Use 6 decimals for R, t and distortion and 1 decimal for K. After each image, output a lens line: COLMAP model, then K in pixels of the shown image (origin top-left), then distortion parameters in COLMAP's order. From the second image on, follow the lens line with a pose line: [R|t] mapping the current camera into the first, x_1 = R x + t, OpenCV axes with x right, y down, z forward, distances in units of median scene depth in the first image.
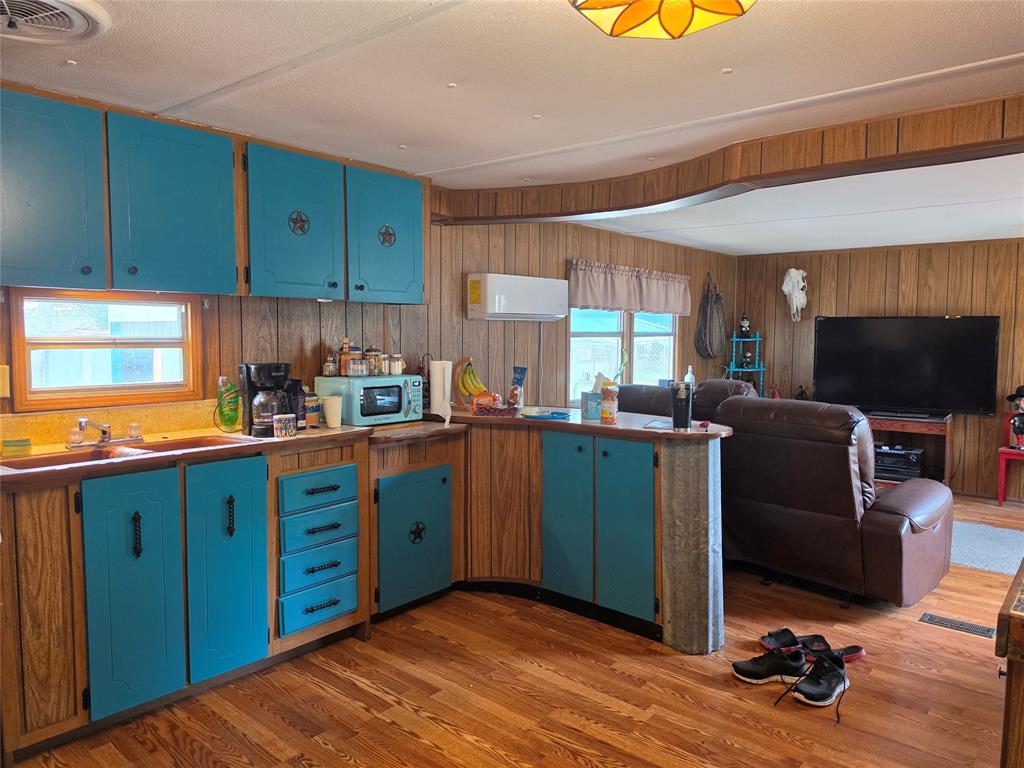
lens RADIAL K [[694.3, 0, 528.4], [0, 694.3, 378.8], [0, 0, 1]] dist [0.043348, -0.070885]
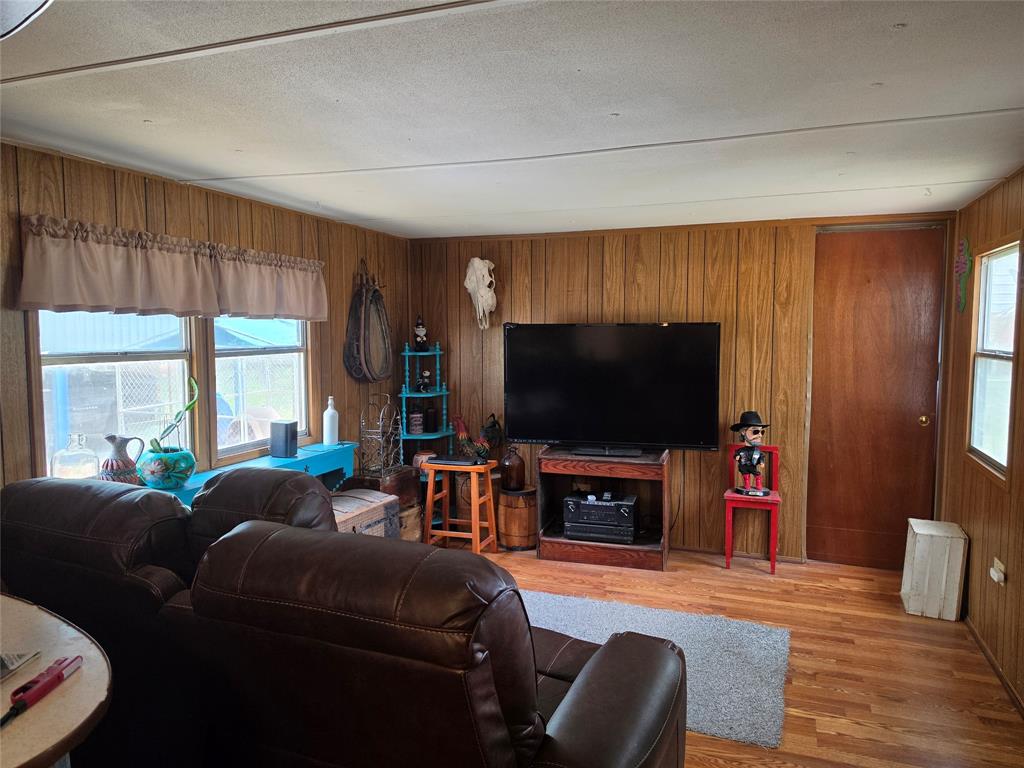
lens RADIAL K [[706.6, 0, 516.3], [0, 706.6, 384.4], [0, 0, 1]] dist [0.113146, -0.175495]
pose [[0.943352, -0.030639, 0.330375, 0.183134], [0.028281, 0.999529, 0.011944, -0.034627], [-0.330585, -0.001924, 0.943774, 0.302365]]
